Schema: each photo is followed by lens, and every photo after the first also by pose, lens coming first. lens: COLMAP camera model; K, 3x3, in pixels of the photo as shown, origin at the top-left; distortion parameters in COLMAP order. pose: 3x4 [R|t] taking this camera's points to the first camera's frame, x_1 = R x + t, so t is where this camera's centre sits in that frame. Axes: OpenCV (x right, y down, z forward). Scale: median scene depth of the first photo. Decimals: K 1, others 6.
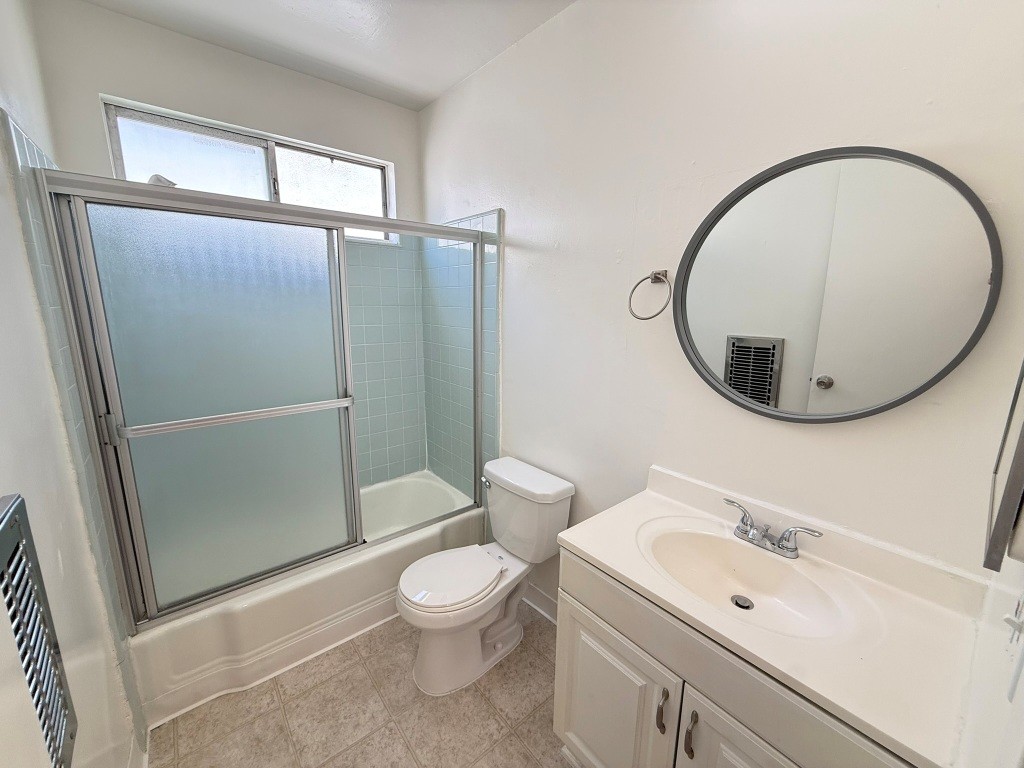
lens RADIAL K [[409.5, 0, 510.2], [0, 409.5, 382.7], [0, 0, 1]] dist [0.002560, 0.000286]
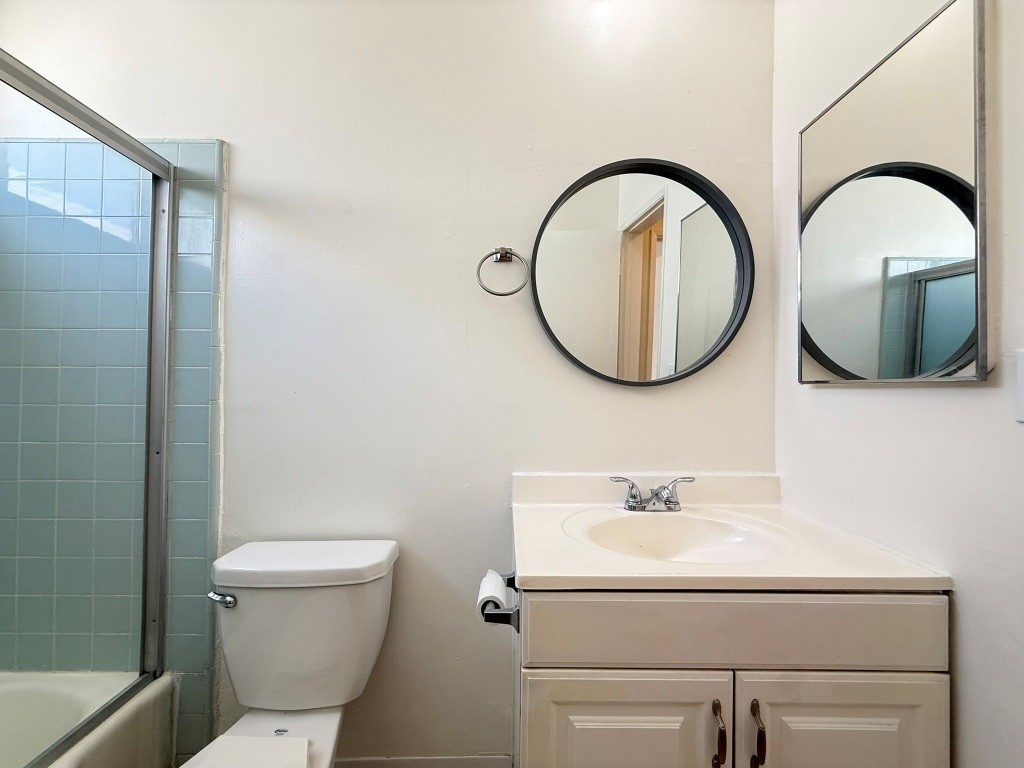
lens RADIAL K [[408.0, 0, 508.1], [0, 408.0, 384.4], [0, 0, 1]] dist [-0.000586, 0.000258]
pose [[0.633360, 0.008920, 0.773806, -0.232881], [0.154889, 0.978239, -0.138053, 0.105629], [-0.758198, 0.207291, 0.618196, 0.350608]]
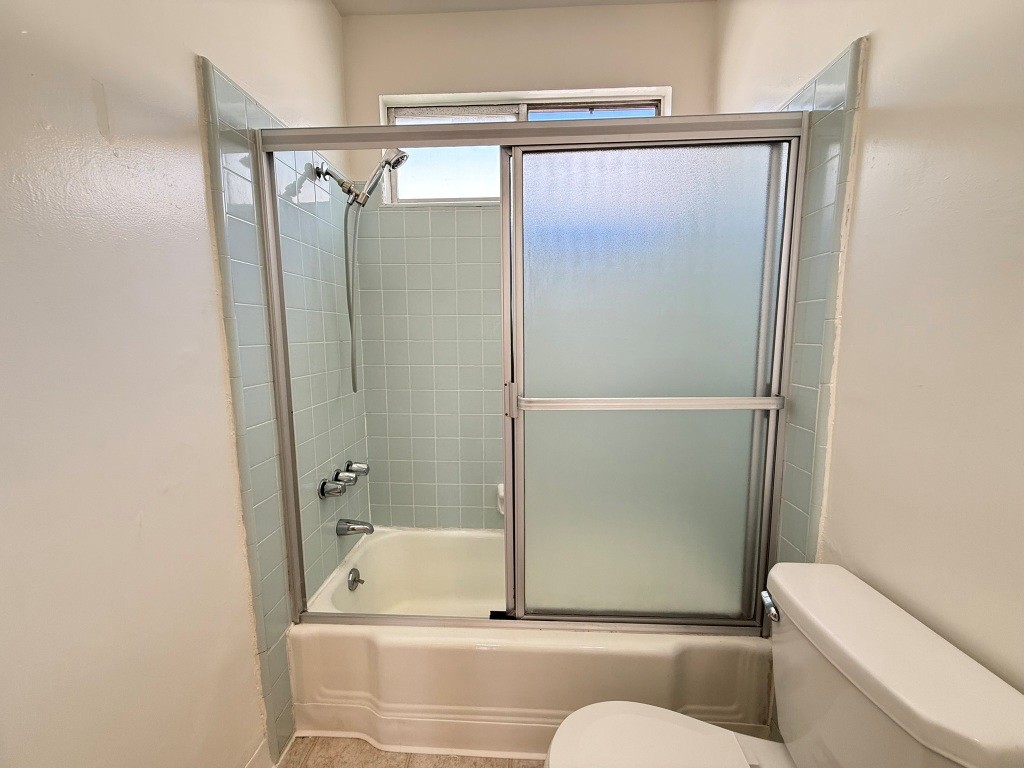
lens RADIAL K [[408.0, 0, 508.1], [0, 408.0, 384.4], [0, 0, 1]] dist [-0.000586, 0.000258]
pose [[0.738379, 0.061320, -0.671593, 0.017711], [-0.114958, 0.992727, -0.035749, 0.040287], [0.664516, 0.103601, 0.740058, 0.420852]]
